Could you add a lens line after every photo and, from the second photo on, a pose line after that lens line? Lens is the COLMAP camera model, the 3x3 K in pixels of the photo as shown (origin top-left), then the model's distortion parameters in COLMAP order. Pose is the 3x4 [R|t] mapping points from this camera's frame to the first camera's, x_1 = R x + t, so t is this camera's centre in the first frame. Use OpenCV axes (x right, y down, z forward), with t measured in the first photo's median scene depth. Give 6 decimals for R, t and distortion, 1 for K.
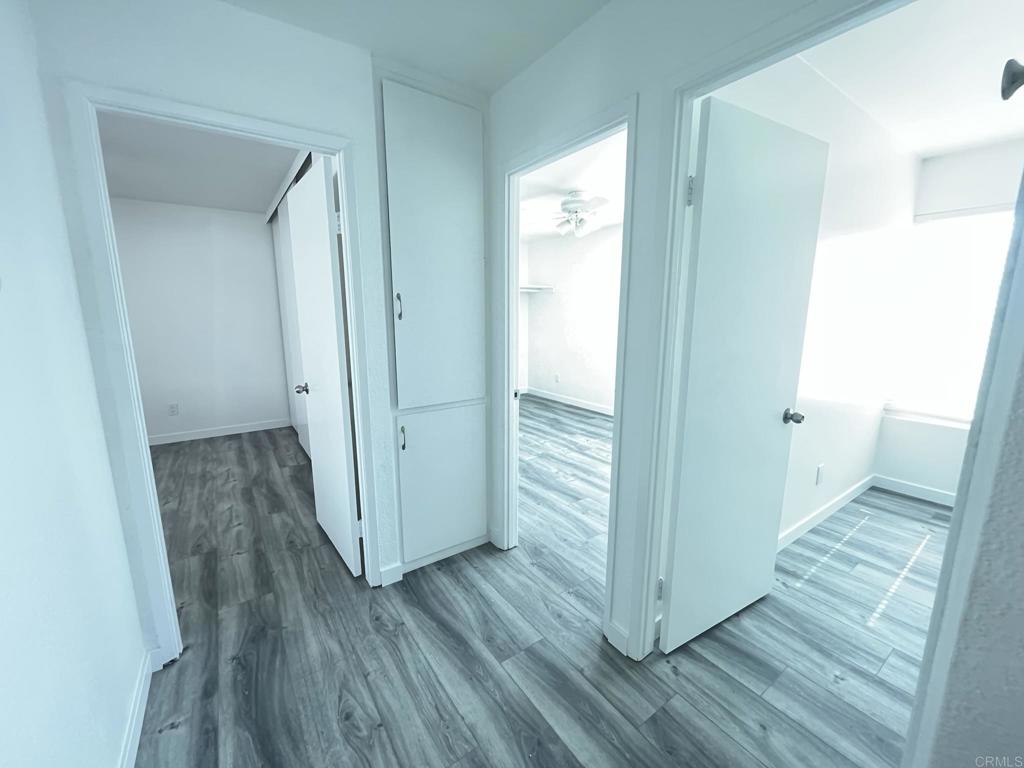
lens RADIAL K [[431.5, 0, 512.3], [0, 431.5, 383.7], [0, 0, 1]] dist [-0.002490, 0.000591]
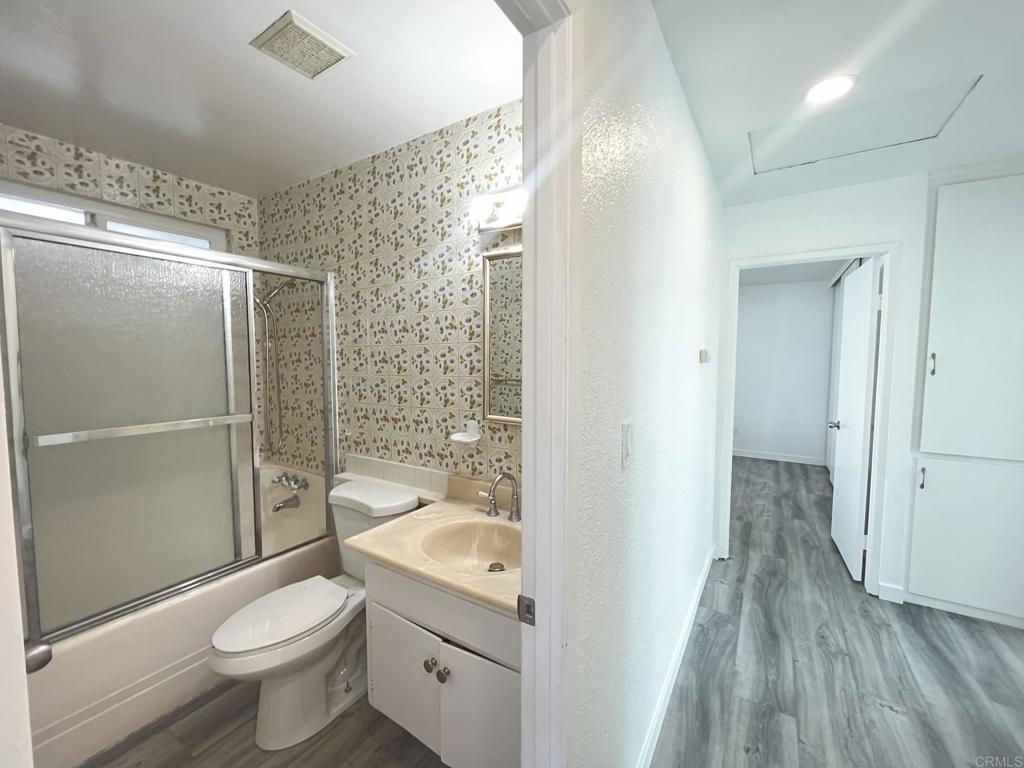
lens RADIAL K [[431.5, 0, 513.1], [0, 431.5, 376.1], [0, 0, 1]] dist [-0.002490, 0.000591]
pose [[0.421203, 0.060989, -0.904914, 0.311142], [-0.174140, 0.984611, -0.014695, 0.067535], [0.890092, 0.163772, 0.425342, -0.496136]]
